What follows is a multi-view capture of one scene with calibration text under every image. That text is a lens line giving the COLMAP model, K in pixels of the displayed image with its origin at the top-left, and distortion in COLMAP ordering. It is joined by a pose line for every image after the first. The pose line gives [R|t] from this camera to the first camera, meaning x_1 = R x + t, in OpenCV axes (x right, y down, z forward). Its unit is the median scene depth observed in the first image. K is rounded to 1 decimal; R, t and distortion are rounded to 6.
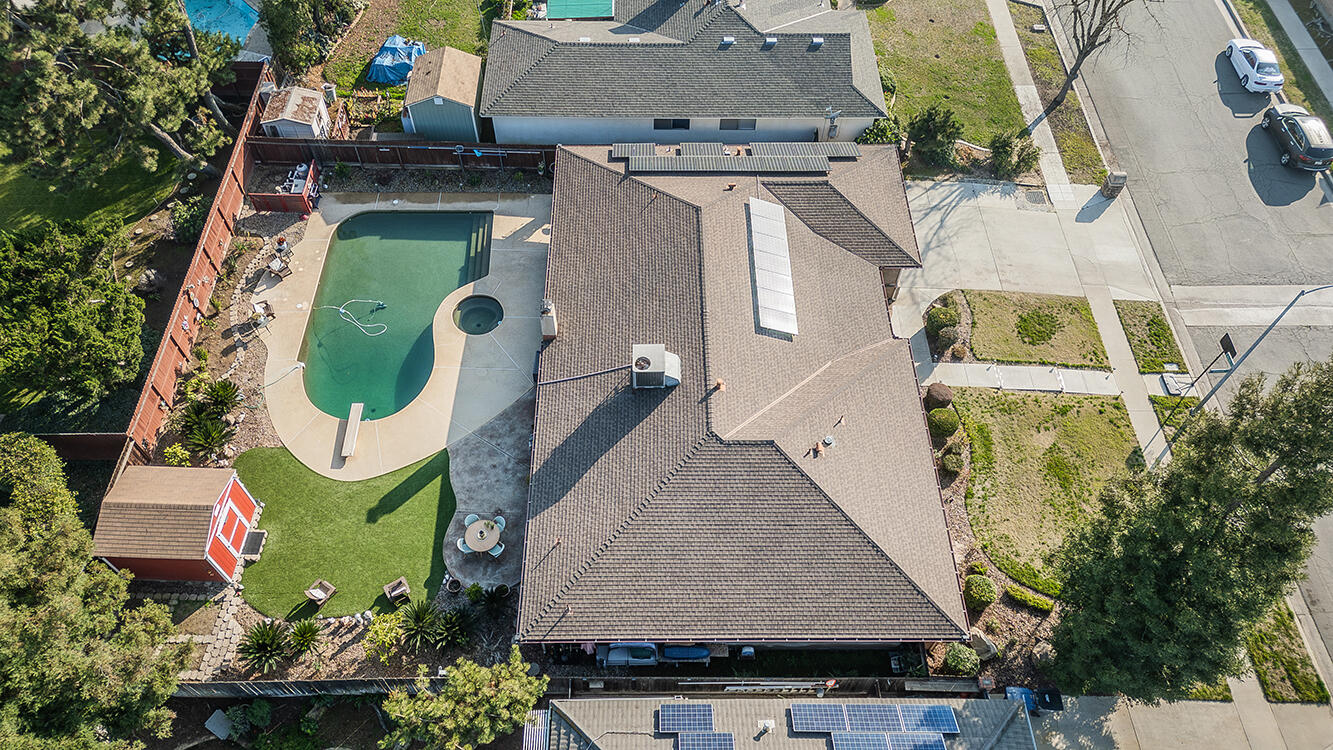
lens RADIAL K [[934.2, 0, 662.8], [0, 934.2, 376.2], [0, 0, 1]] dist [0.061101, -0.017388]
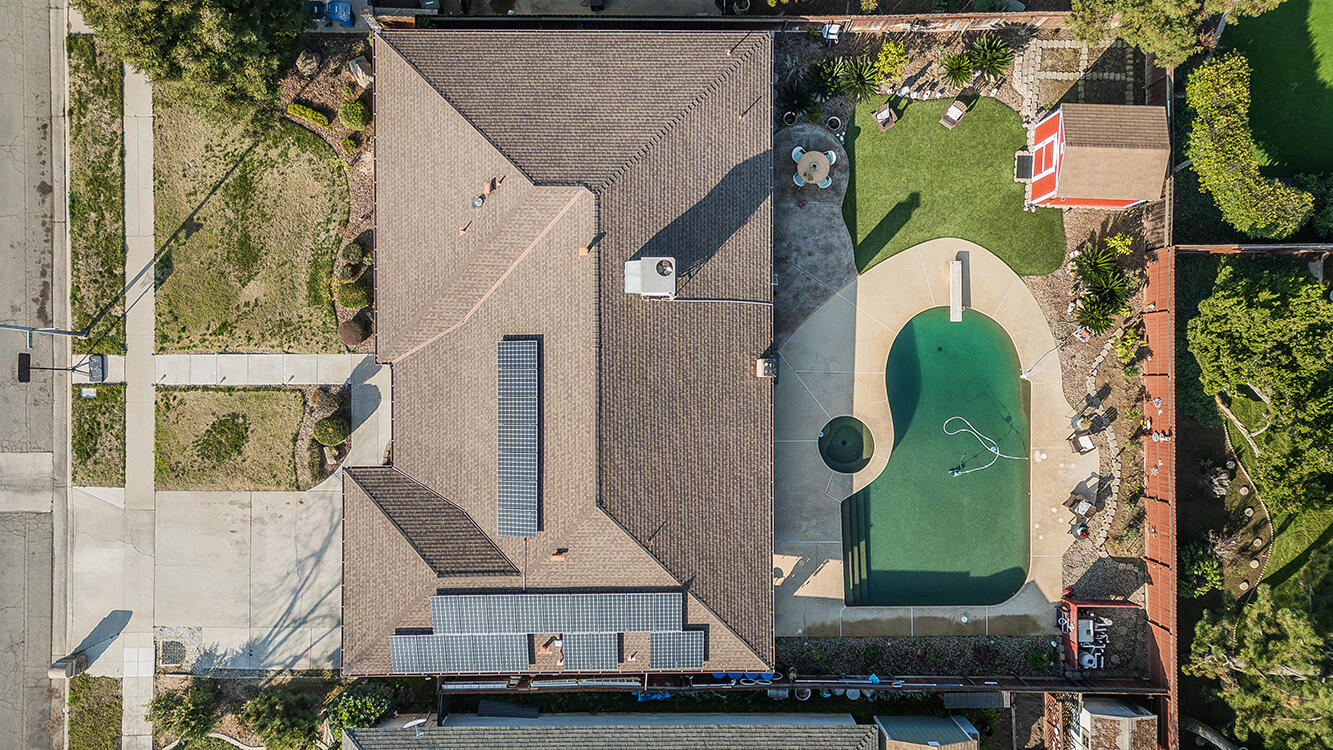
lens RADIAL K [[934.2, 0, 662.7], [0, 934.2, 375.8], [0, 0, 1]] dist [0.061101, -0.017388]
pose [[-0.999736, -0.008747, -0.021256, -0.000232], [-0.005204, -0.814614, 0.579980, -0.537862], [-0.022389, 0.579938, 0.814353, 0.228429]]
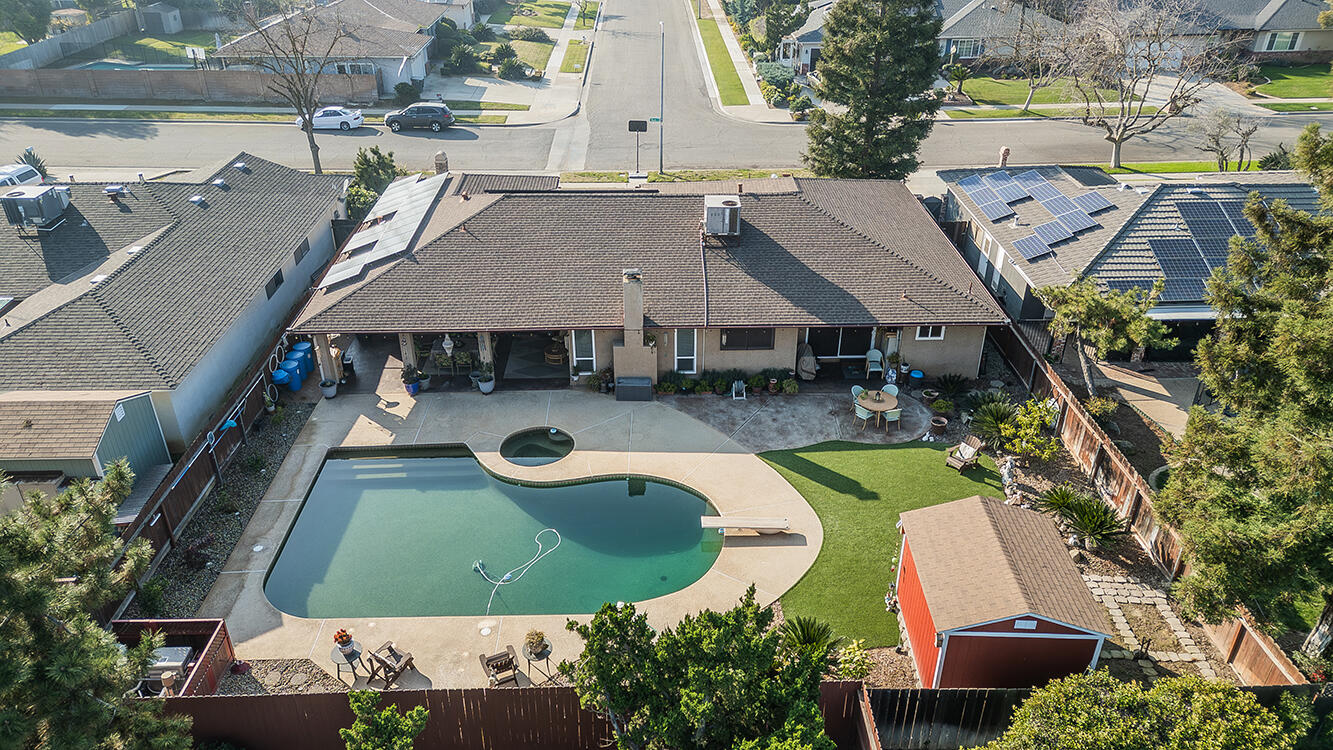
lens RADIAL K [[934.2, 0, 666.1], [0, 934.2, 372.2], [0, 0, 1]] dist [0.061101, -0.017388]
pose [[-0.013871, -0.505102, 0.862948, -0.785327], [0.817953, 0.490660, 0.300342, -0.226792], [-0.575117, 0.710017, 0.406344, 0.618789]]
